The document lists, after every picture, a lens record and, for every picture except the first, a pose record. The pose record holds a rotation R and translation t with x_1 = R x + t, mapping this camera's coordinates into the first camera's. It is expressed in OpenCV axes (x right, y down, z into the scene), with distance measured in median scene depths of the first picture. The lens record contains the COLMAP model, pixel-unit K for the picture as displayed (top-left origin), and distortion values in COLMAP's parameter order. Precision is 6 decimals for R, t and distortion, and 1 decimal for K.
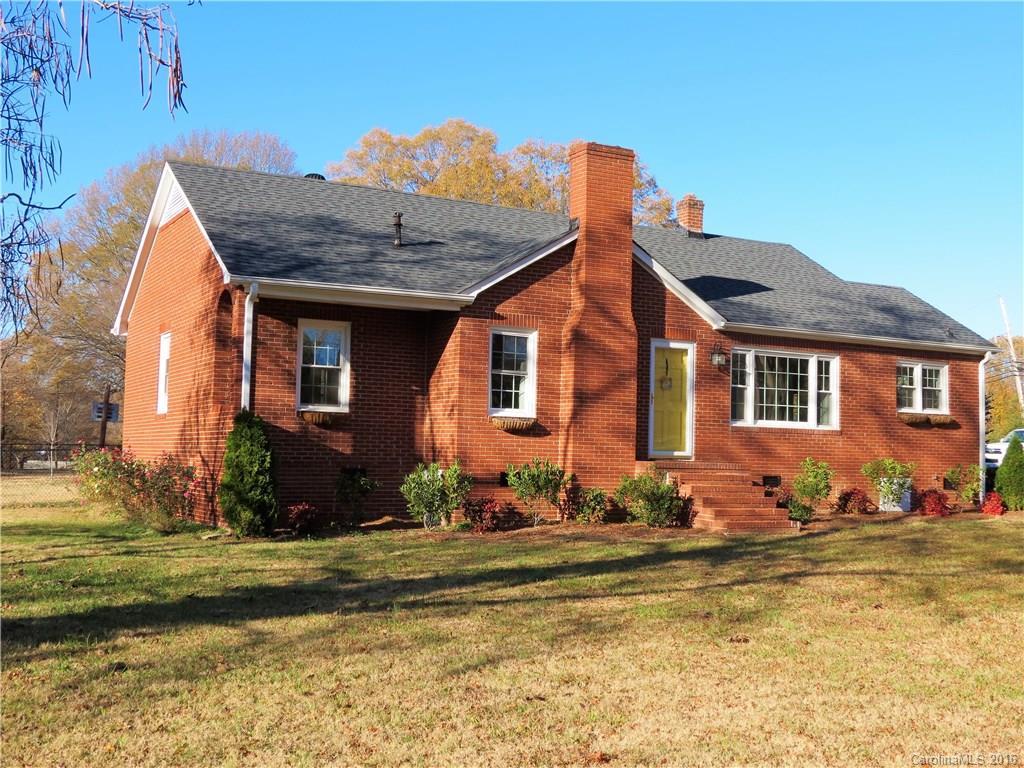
lens RADIAL K [[1229.4, 0, 512.0], [0, 1229.4, 384.0], [0, 0, 1]] dist [-0.123399, 0.078979]
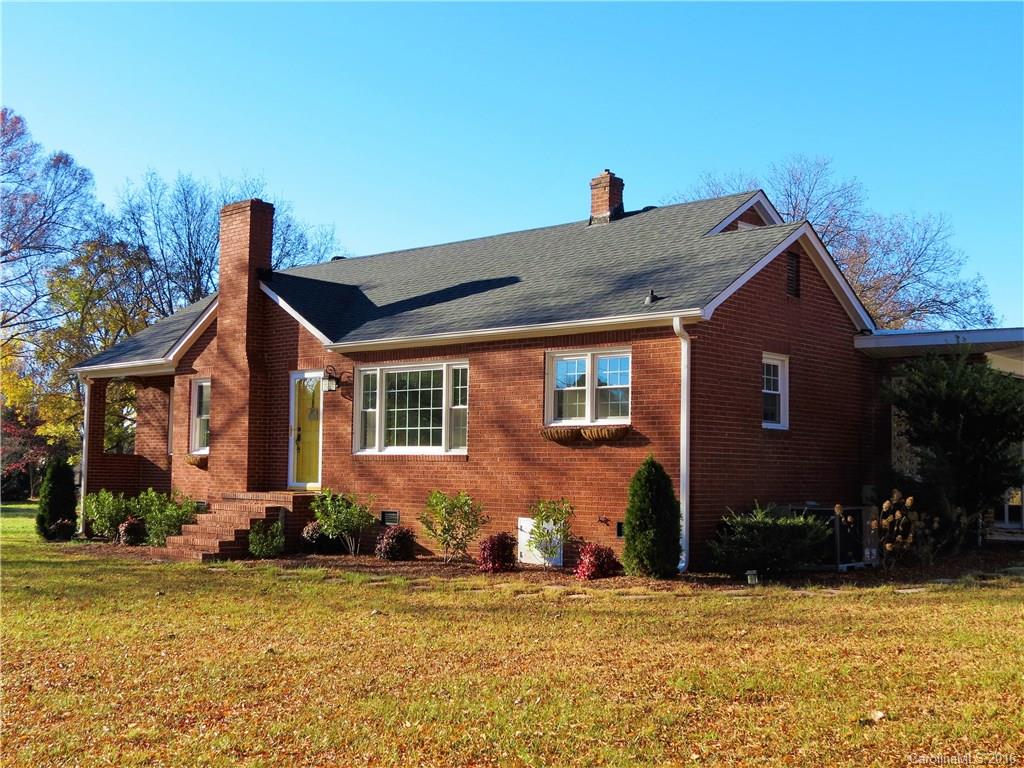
lens RADIAL K [[1229.4, 0, 512.0], [0, 1229.4, 384.0], [0, 0, 1]] dist [-0.123399, 0.078979]
pose [[0.320436, -0.085707, -0.943385, 1.075646], [0.053914, 0.995934, -0.072169, 0.053466], [0.945735, -0.027736, 0.323754, 0.804243]]
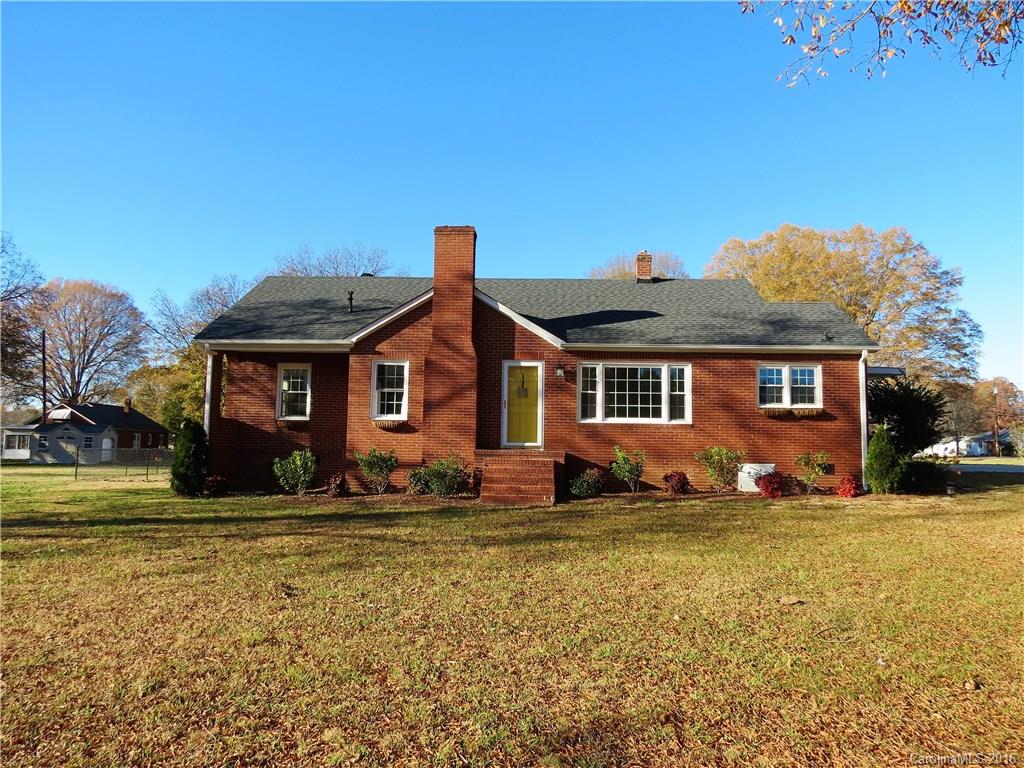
lens RADIAL K [[741.3, 0, 512.0], [0, 741.3, 384.0], [0, 0, 1]] dist [-0.066117, -0.000488]
pose [[0.851178, -0.054379, -0.522052, 0.525765], [0.036043, 0.998326, -0.045223, 0.025826], [0.523637, 0.019676, 0.851714, 0.285725]]
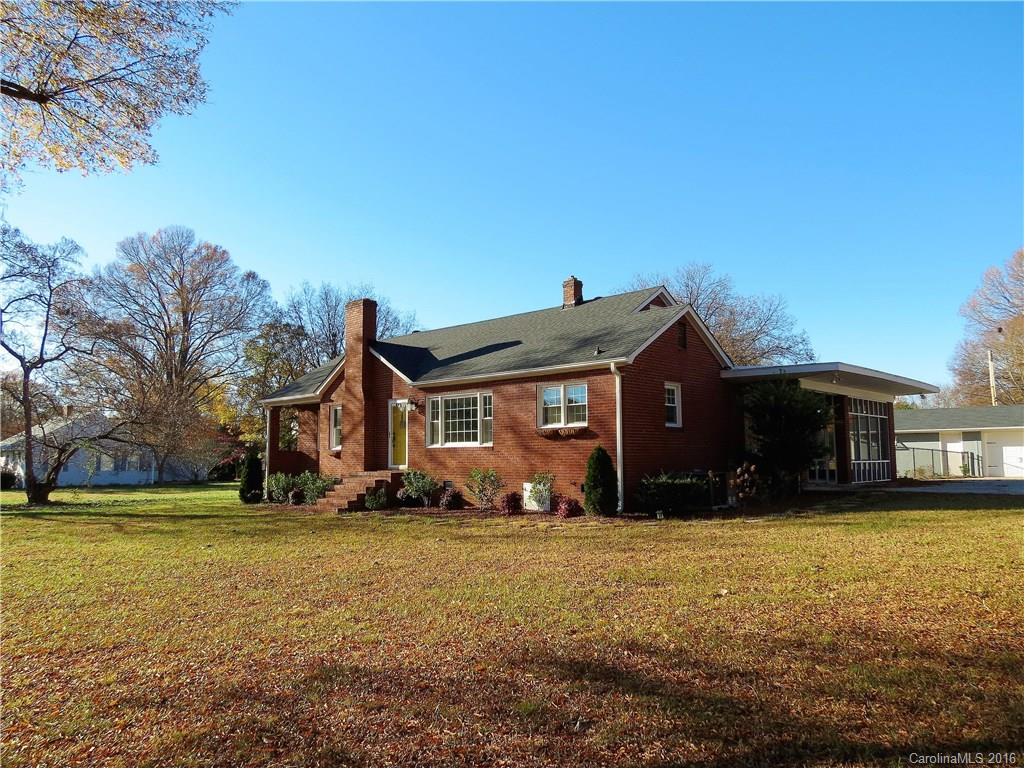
lens RADIAL K [[741.3, 0, 512.0], [0, 741.3, 384.0], [0, 0, 1]] dist [-0.066117, -0.000488]
pose [[0.300651, -0.117949, -0.946413, 1.098593], [0.076234, 0.992120, -0.099427, 0.054823], [0.950682, -0.042256, 0.307274, 0.805861]]
